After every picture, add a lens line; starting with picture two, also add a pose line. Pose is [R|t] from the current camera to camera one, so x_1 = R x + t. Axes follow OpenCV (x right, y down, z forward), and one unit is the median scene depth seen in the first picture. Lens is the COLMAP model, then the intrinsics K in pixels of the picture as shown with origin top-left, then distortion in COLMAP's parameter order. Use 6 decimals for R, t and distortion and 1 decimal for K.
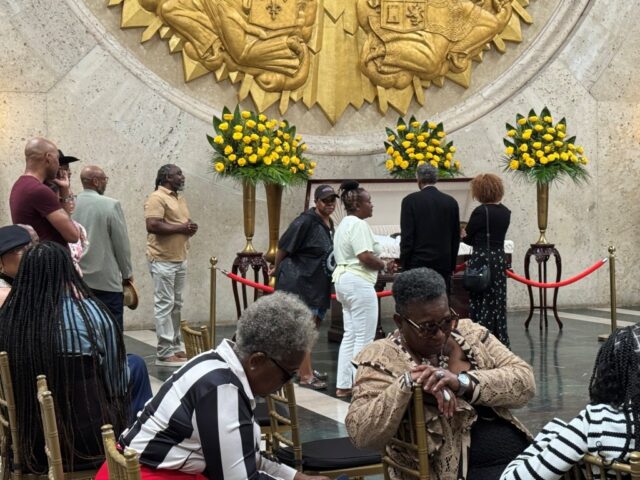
lens RADIAL K [[1338.5, 0, 319.7], [0, 1338.5, 240.6], [0, 0, 1]] dist [0.166816, 0.000000]
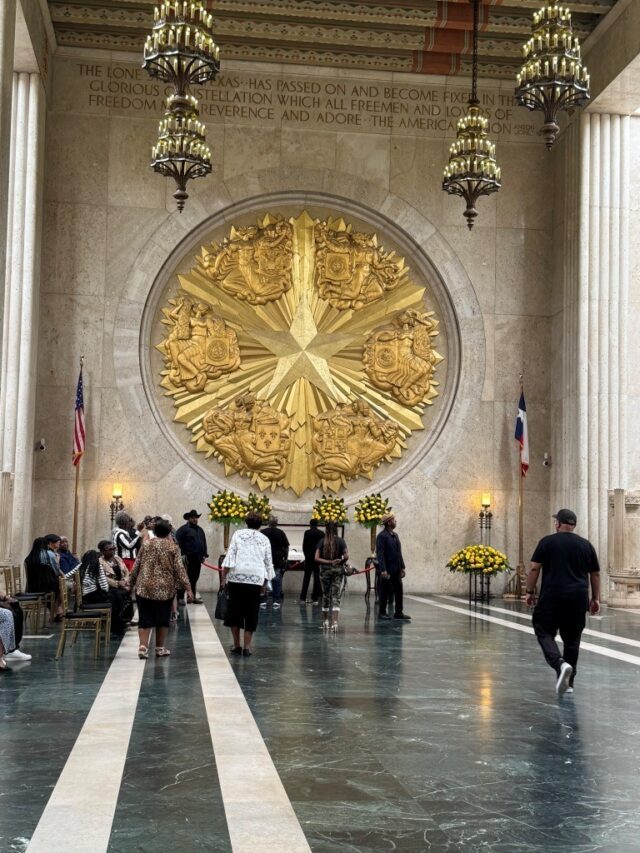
lens RADIAL K [[1127.9, 0, 322.0], [0, 1127.9, 427.0], [0, 0, 1]] dist [0.029551, 0.000000]
pose [[0.968063, 0.008382, -0.250567, 0.483042], [-0.040275, 0.991660, -0.122430, 0.017311], [0.247451, 0.128611, 0.960327, -0.676542]]
